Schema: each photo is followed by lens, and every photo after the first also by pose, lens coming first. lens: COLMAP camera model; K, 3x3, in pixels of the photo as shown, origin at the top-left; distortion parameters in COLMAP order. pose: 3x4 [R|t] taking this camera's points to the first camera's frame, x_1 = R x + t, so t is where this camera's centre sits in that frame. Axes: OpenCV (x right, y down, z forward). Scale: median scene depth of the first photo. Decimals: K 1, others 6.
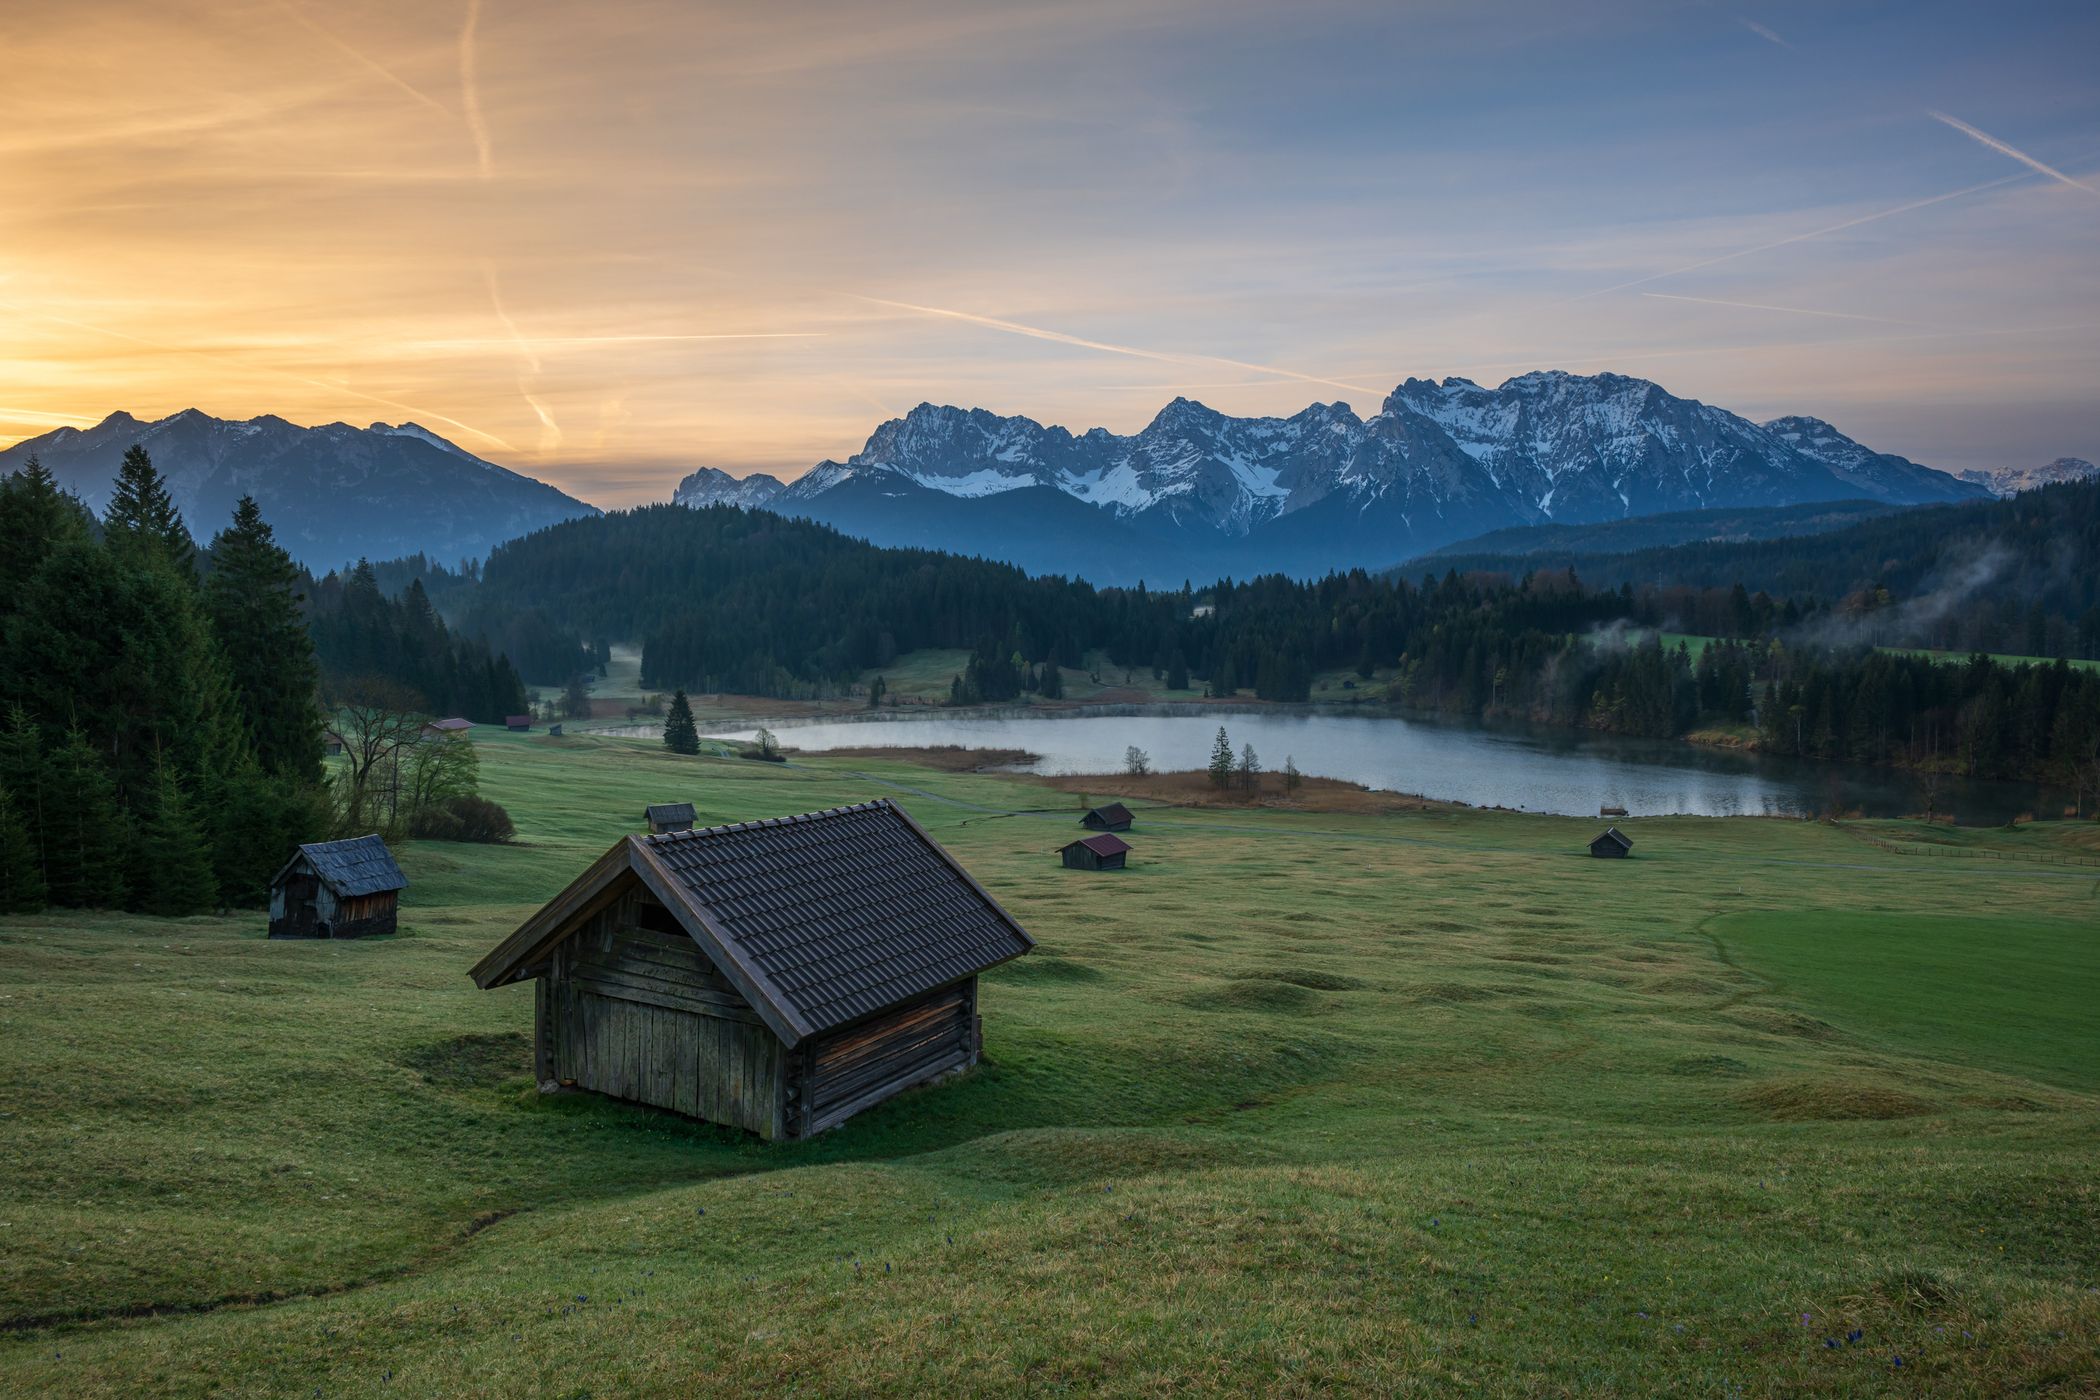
lens RADIAL K [[1457.1, 0, 1073.6], [0, 1457.1, 718.9], [0, 0, 1]] dist [0.002630, 0.008890]
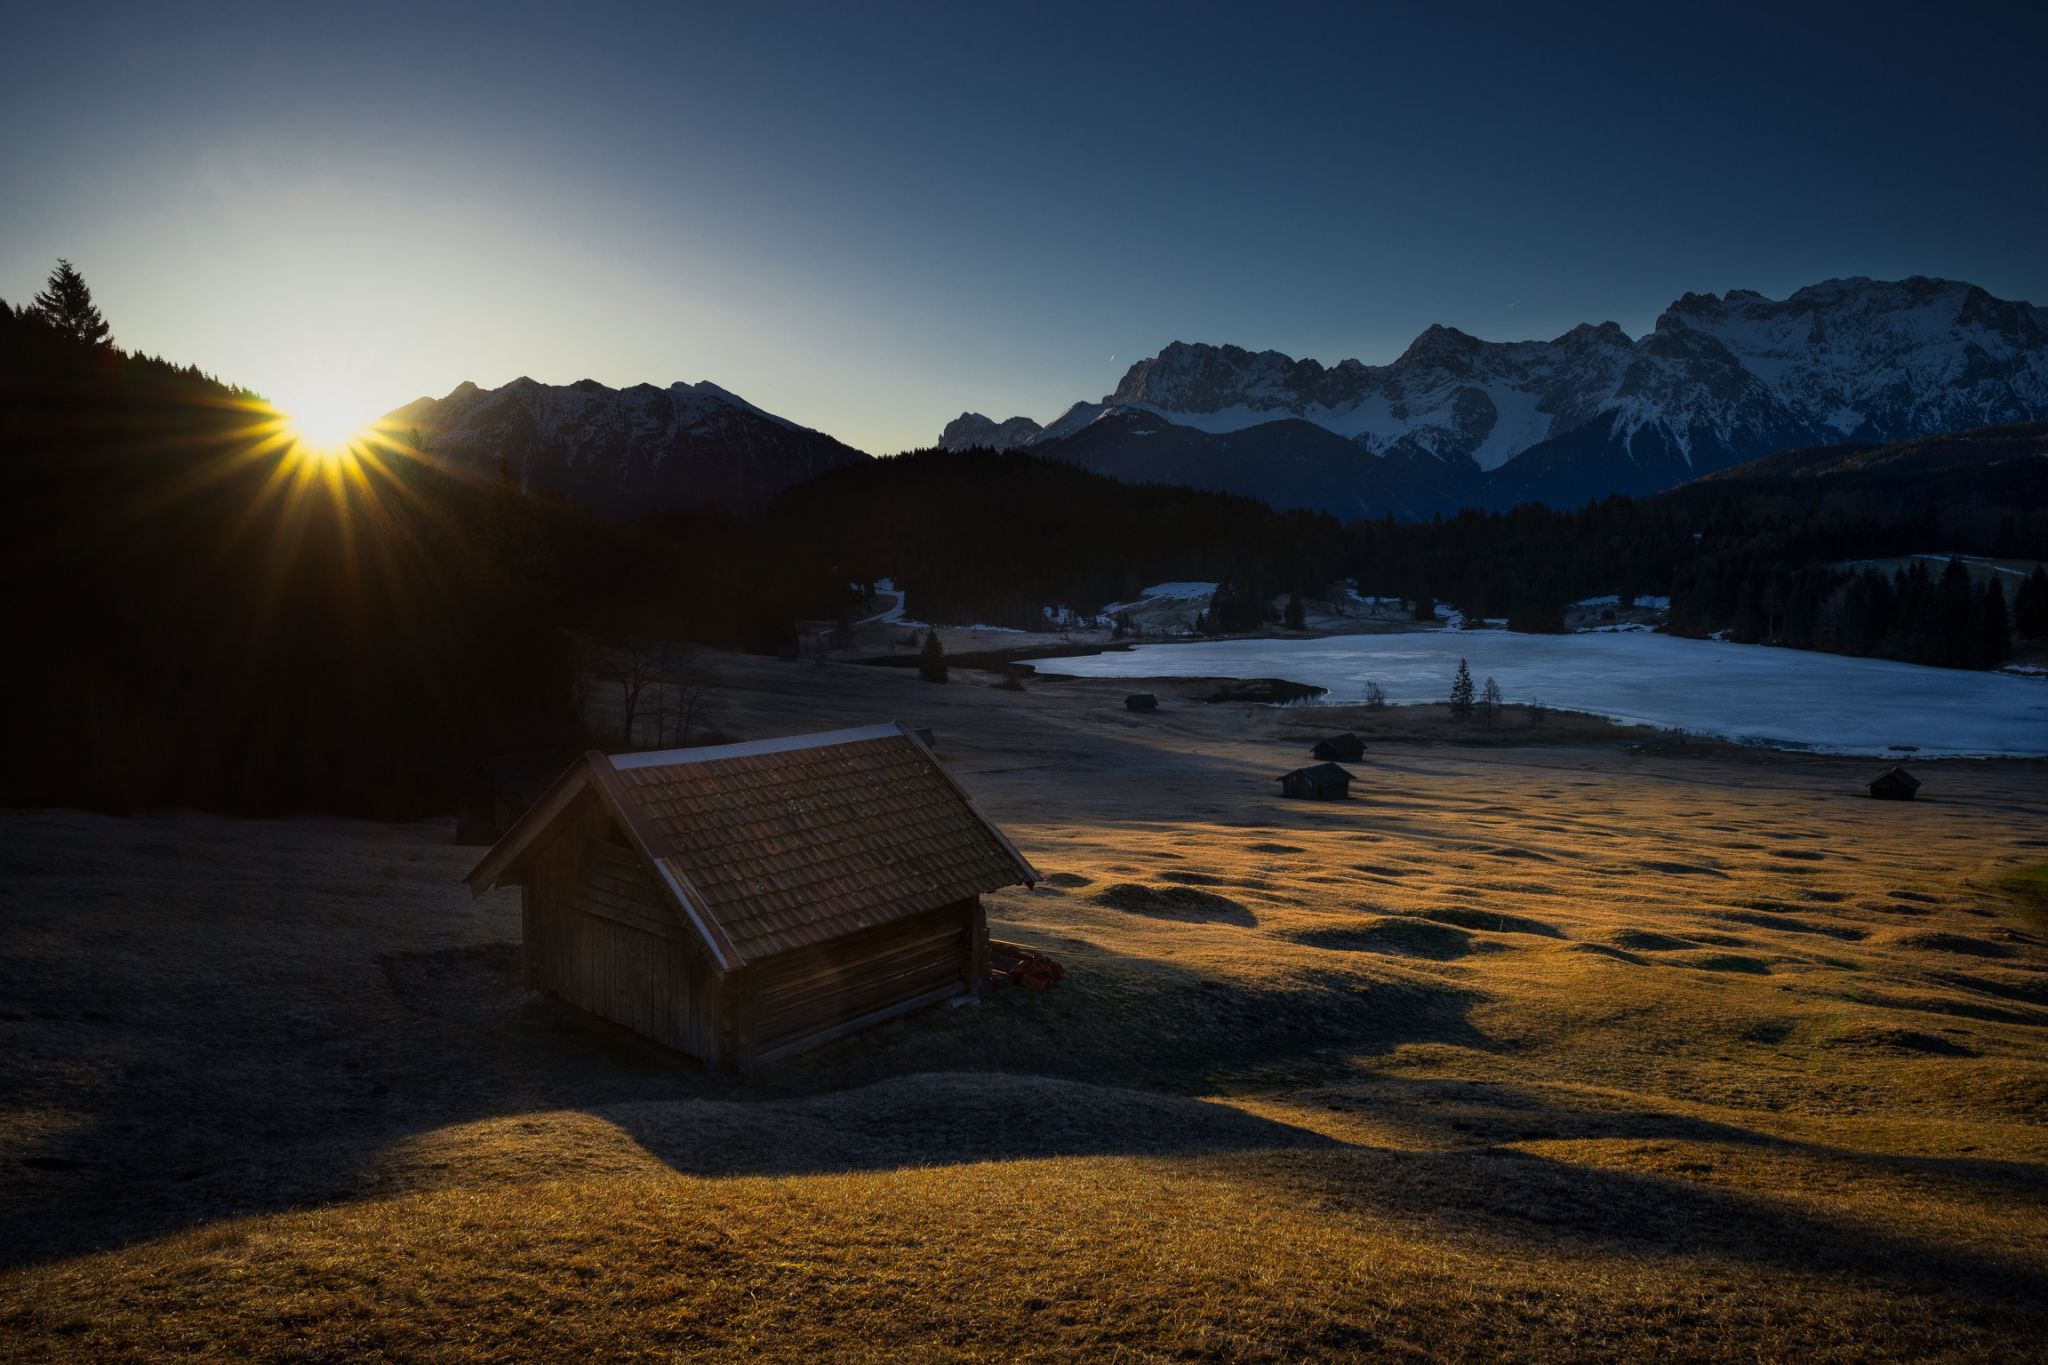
lens RADIAL K [[1421.1, 0, 1043.8], [0, 1421.1, 678.2], [0, 0, 1]] dist [0.002630, 0.008890]
pose [[0.979891, 0.003940, -0.199496, 0.008630], [-0.000427, 0.999844, 0.017649, 0.000967], [0.199534, -0.017209, 0.979740, 0.007131]]
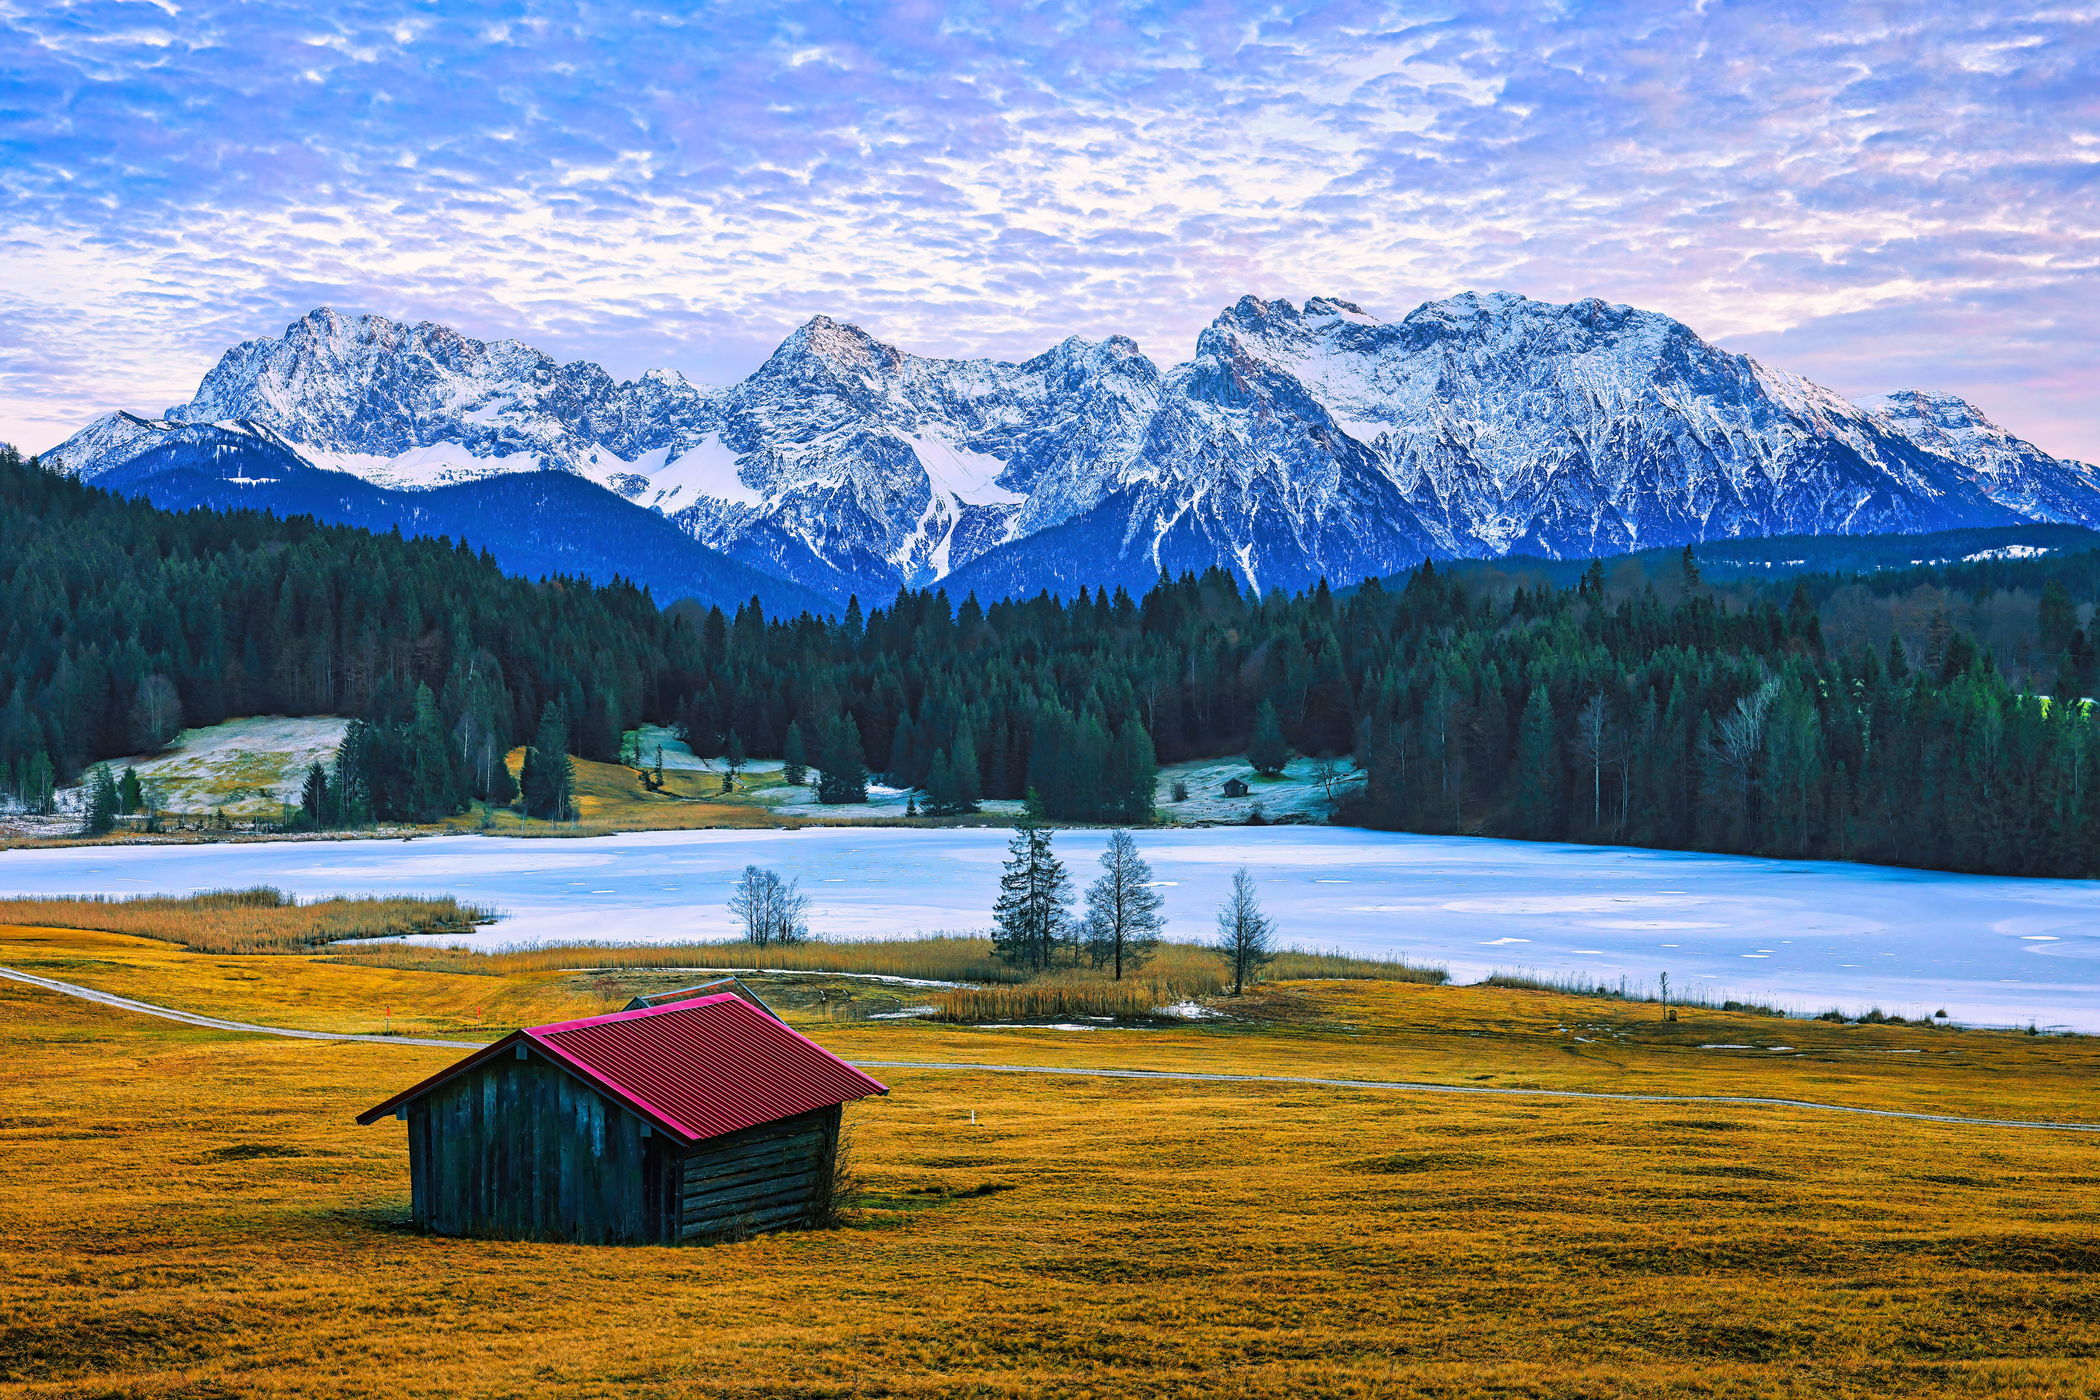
lens RADIAL K [[2277.9, 0, 983.2], [0, 2277.9, 738.6], [0, 0, 1]] dist [0.036341, 0.000000]
pose [[0.987385, 0.016151, 0.157515, 0.004346], [0.000732, 0.994308, -0.106540, 0.026619], [-0.158339, 0.105311, 0.981753, 0.260714]]
